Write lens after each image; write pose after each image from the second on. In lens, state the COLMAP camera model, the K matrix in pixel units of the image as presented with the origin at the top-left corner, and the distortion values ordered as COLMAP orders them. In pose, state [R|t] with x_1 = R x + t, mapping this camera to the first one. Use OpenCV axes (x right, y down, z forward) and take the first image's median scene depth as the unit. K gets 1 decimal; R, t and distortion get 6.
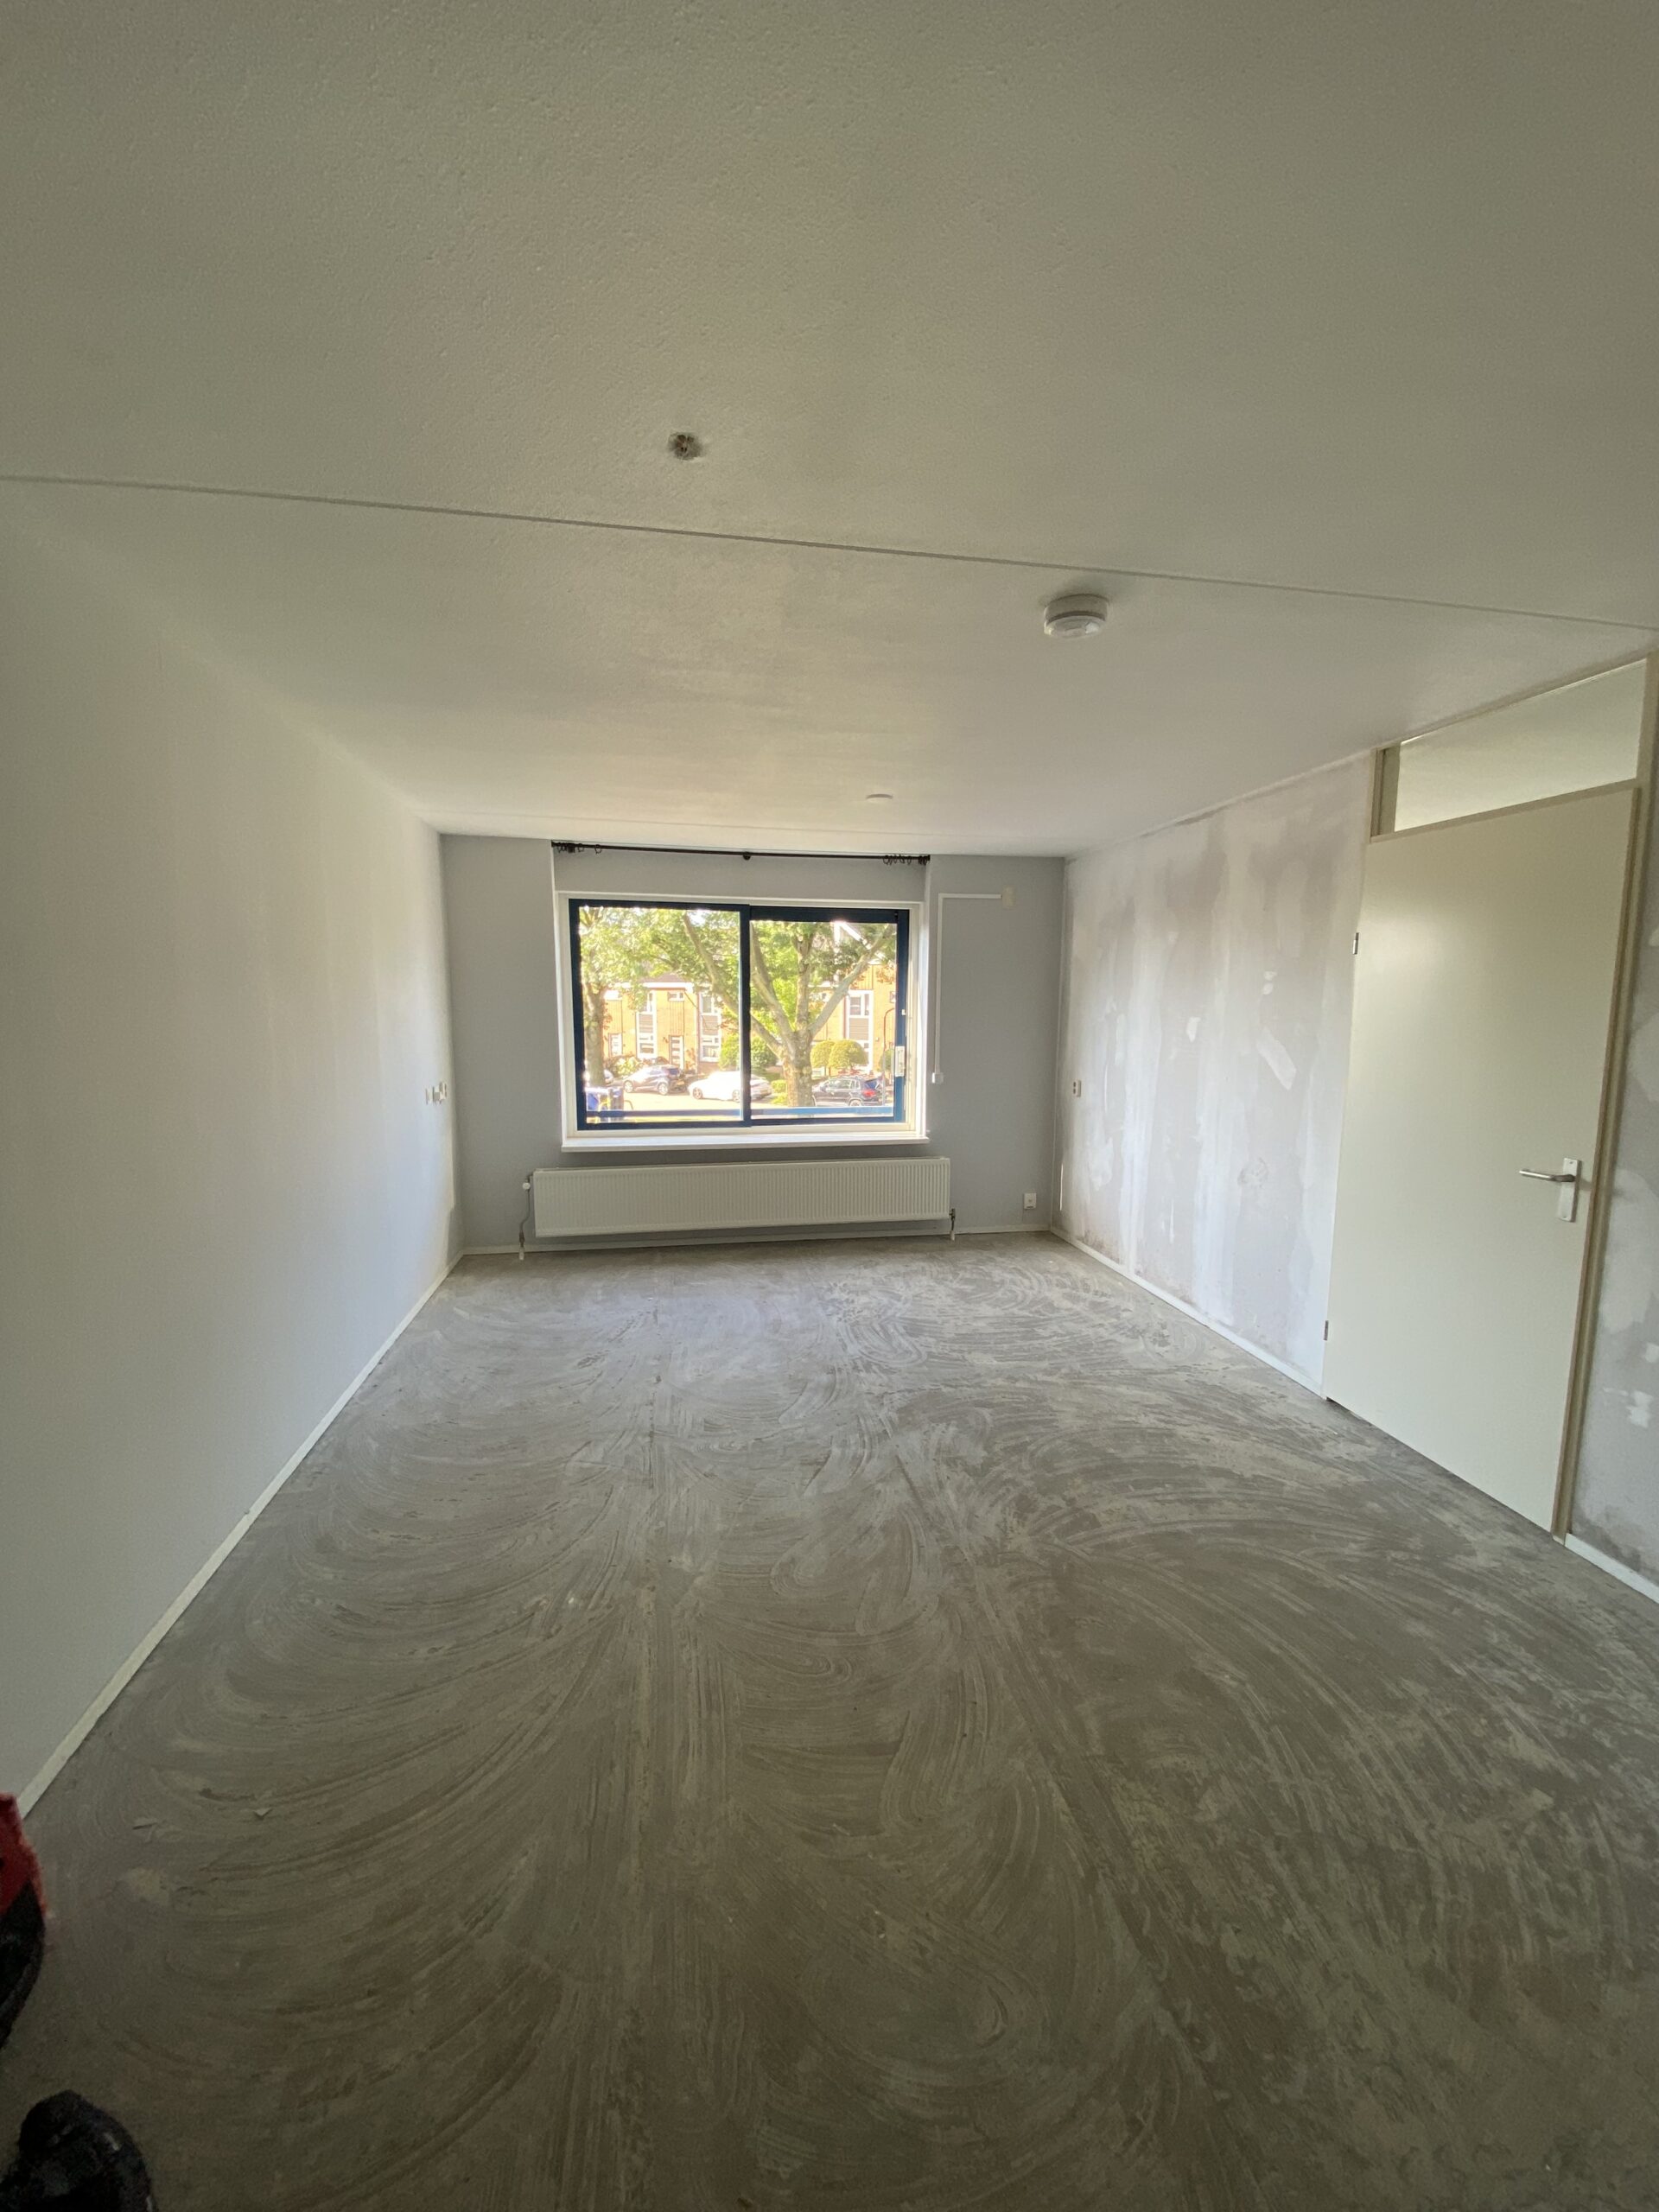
lens RADIAL K [[885.4, 0, 830.0], [0, 885.4, 1114.8], [0, 0, 1]] dist [-0.003755, -0.000662]
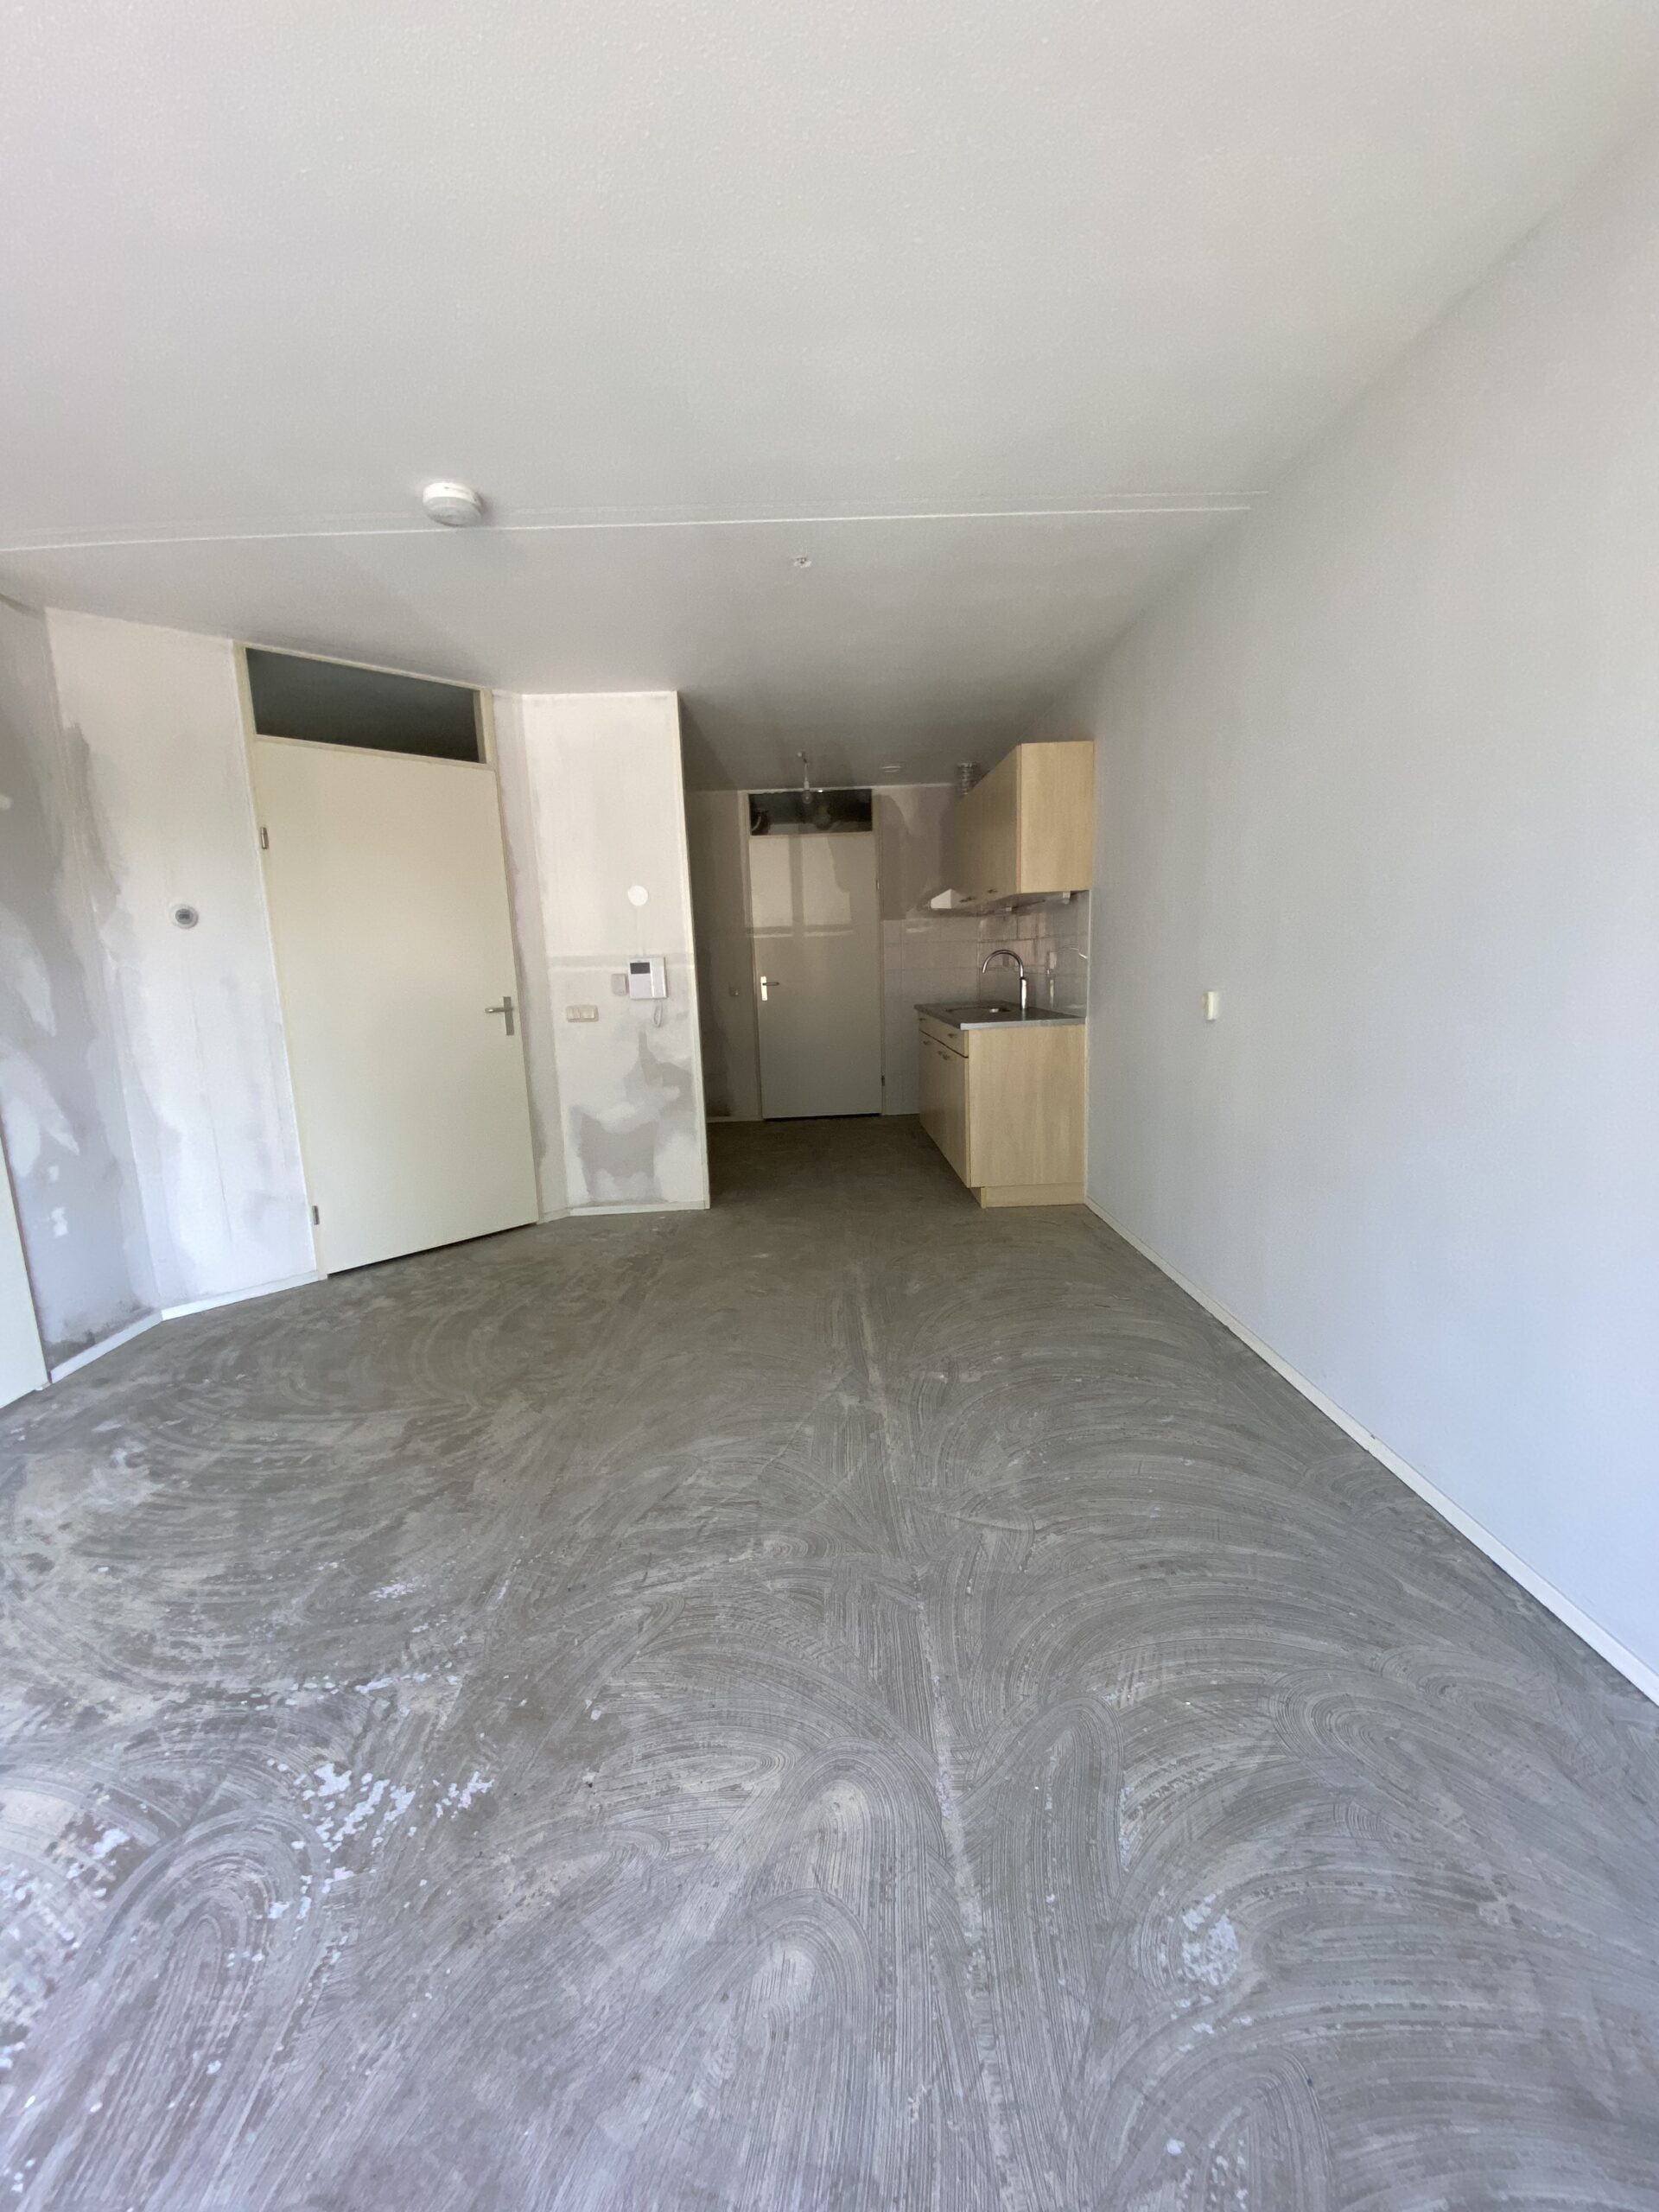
lens RADIAL K [[885.4, 0, 837.2], [0, 885.4, 1094.1], [0, 0, 1]] dist [-0.003755, -0.000662]
pose [[-0.989655, 0.008713, 0.143204, -0.300726], [0.048856, 0.958963, 0.279291, -0.118056], [-0.134894, 0.283398, -0.949468, 1.846931]]
